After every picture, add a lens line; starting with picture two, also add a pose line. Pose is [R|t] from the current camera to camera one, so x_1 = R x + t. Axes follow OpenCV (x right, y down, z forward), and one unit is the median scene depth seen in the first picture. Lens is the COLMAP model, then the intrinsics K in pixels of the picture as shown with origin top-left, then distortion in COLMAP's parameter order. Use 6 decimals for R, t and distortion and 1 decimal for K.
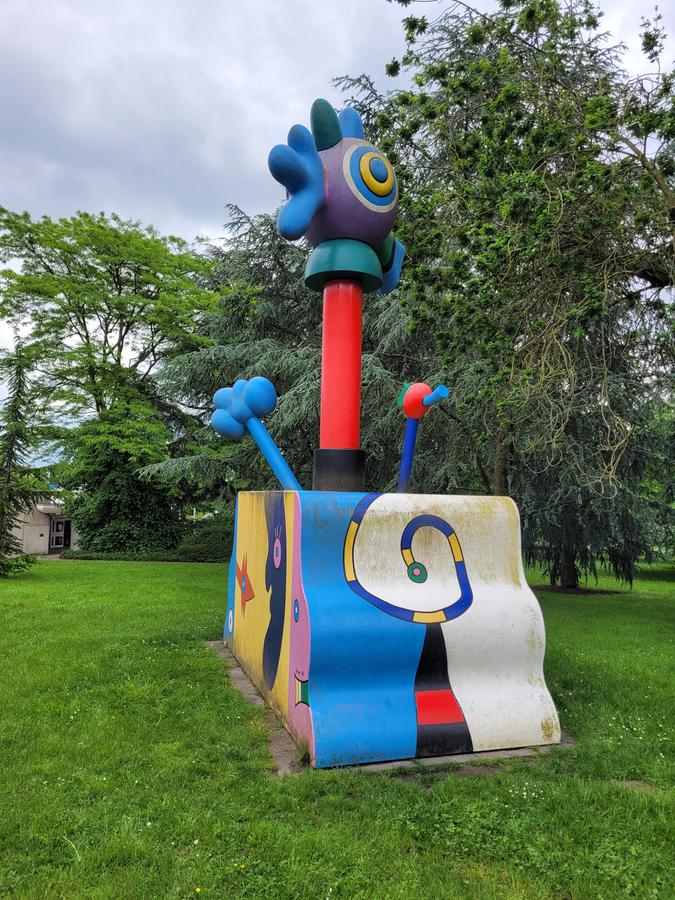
lens RADIAL K [[680.0, 0, 337.5], [0, 680.0, 450.0], [0, 0, 1]] dist [-0.007680, -0.002401]
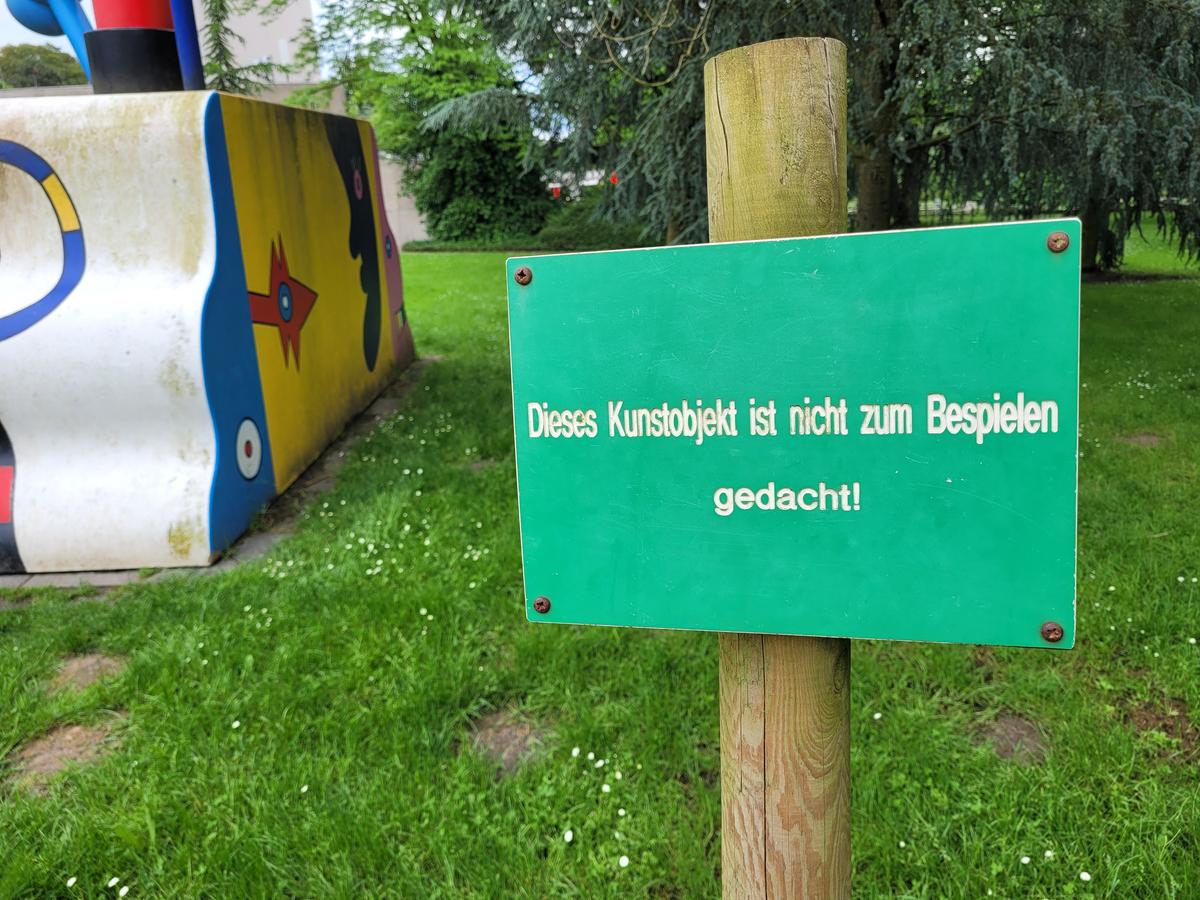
lens RADIAL K [[906.7, 0, 600.0], [0, 906.7, 450.0], [0, 0, 1]] dist [-0.007680, -0.002401]
pose [[0.957601, 0.030096, -0.286521, 0.750264], [0.078802, 0.929239, 0.360978, 0.101451], [0.277111, -0.368251, 0.887469, 0.436136]]
